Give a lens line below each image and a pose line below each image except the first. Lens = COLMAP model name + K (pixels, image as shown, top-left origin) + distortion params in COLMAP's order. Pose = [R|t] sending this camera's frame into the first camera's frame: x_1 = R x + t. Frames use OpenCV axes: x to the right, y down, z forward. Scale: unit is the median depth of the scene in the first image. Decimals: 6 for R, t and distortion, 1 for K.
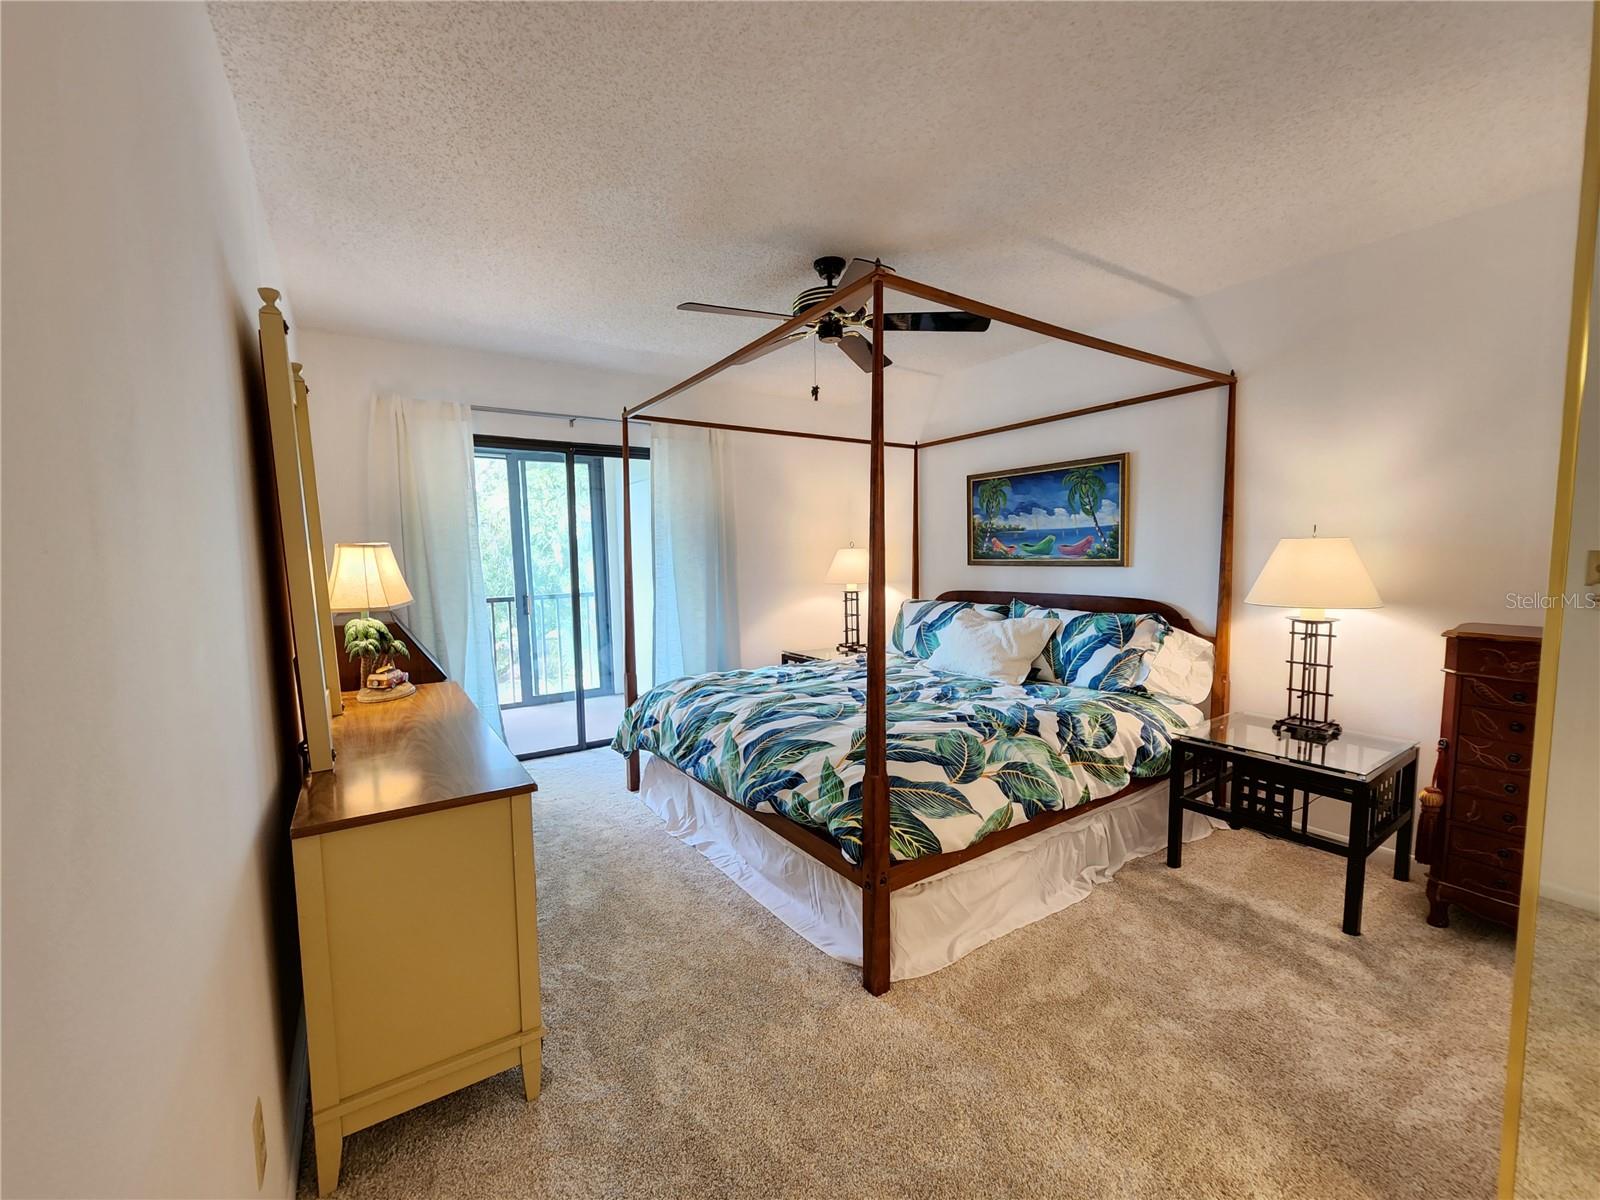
lens RADIAL K [[657.7, 0, 799.6], [0, 657.7, 607.0], [0, 0, 1]] dist [-0.001850, -0.000882]
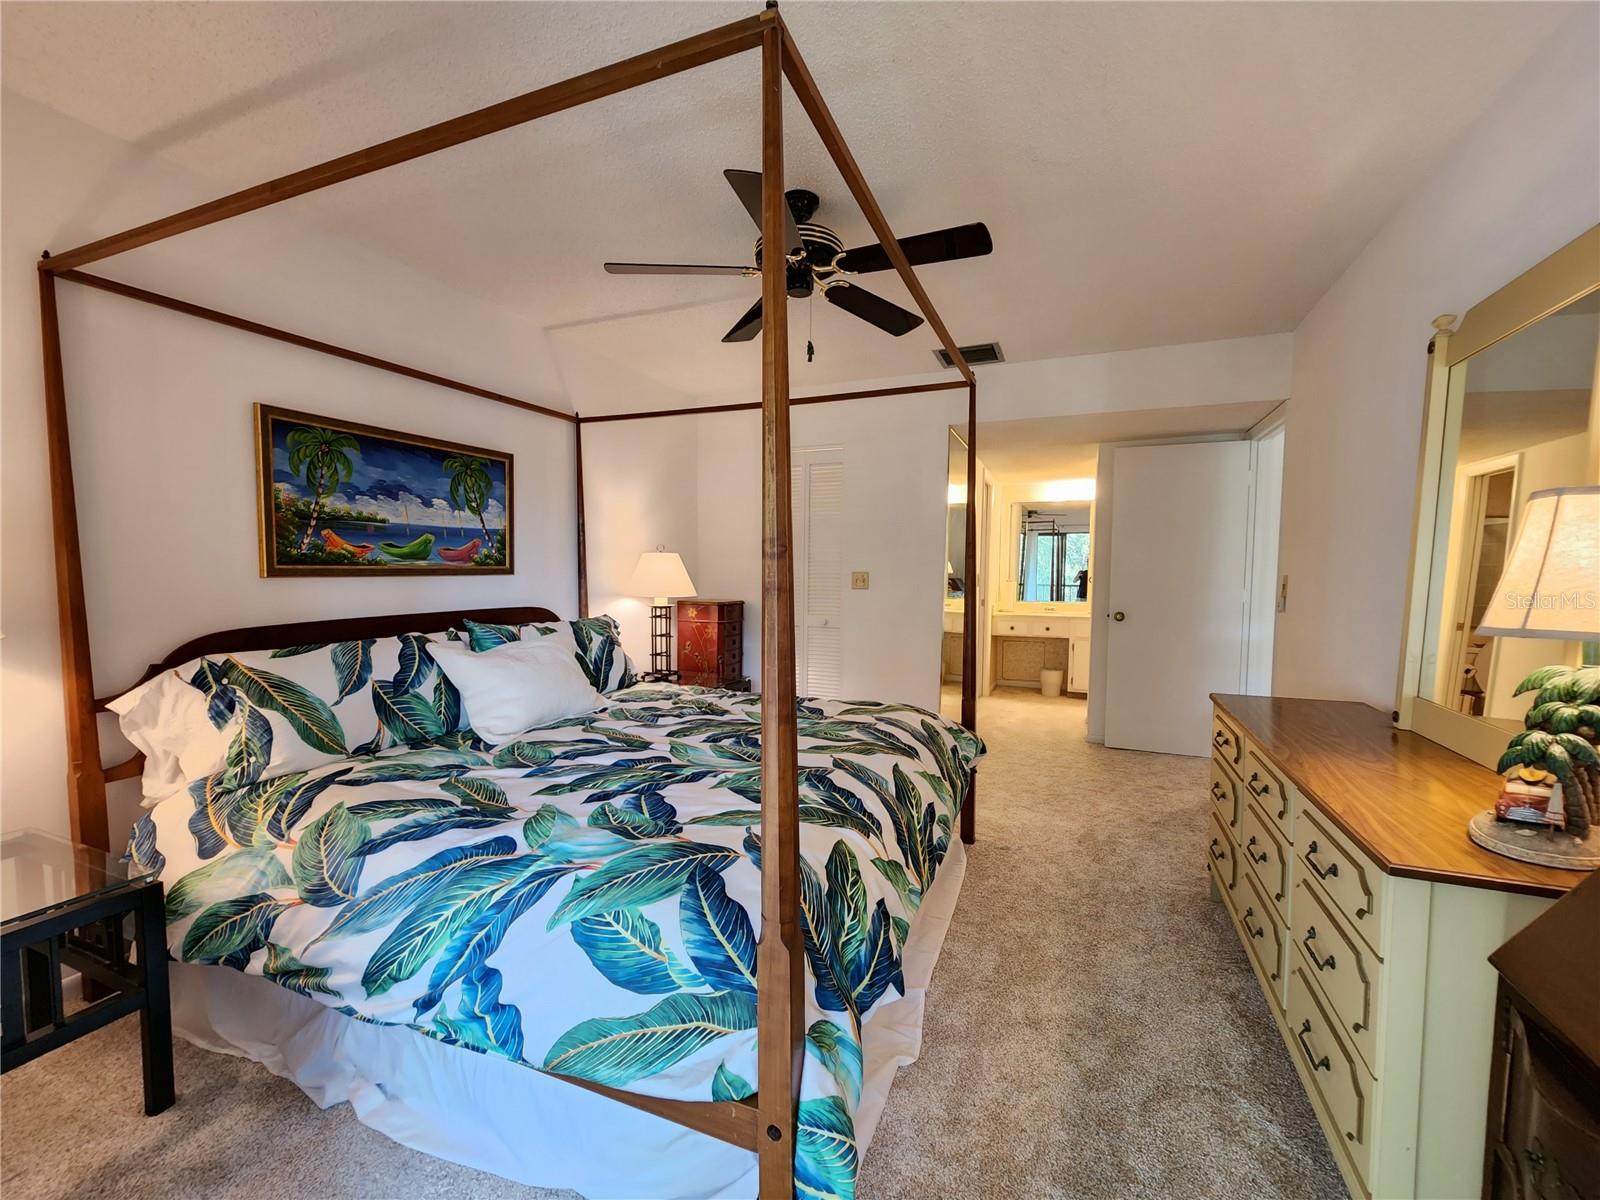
lens RADIAL K [[657.7, 0, 799.6], [0, 657.7, 607.0], [0, 0, 1]] dist [-0.001850, -0.000882]
pose [[-0.564599, -0.033311, 0.824693, -0.469112], [0.075161, 0.992959, 0.091564, -0.063968], [-0.821936, 0.113681, -0.558120, 1.084192]]
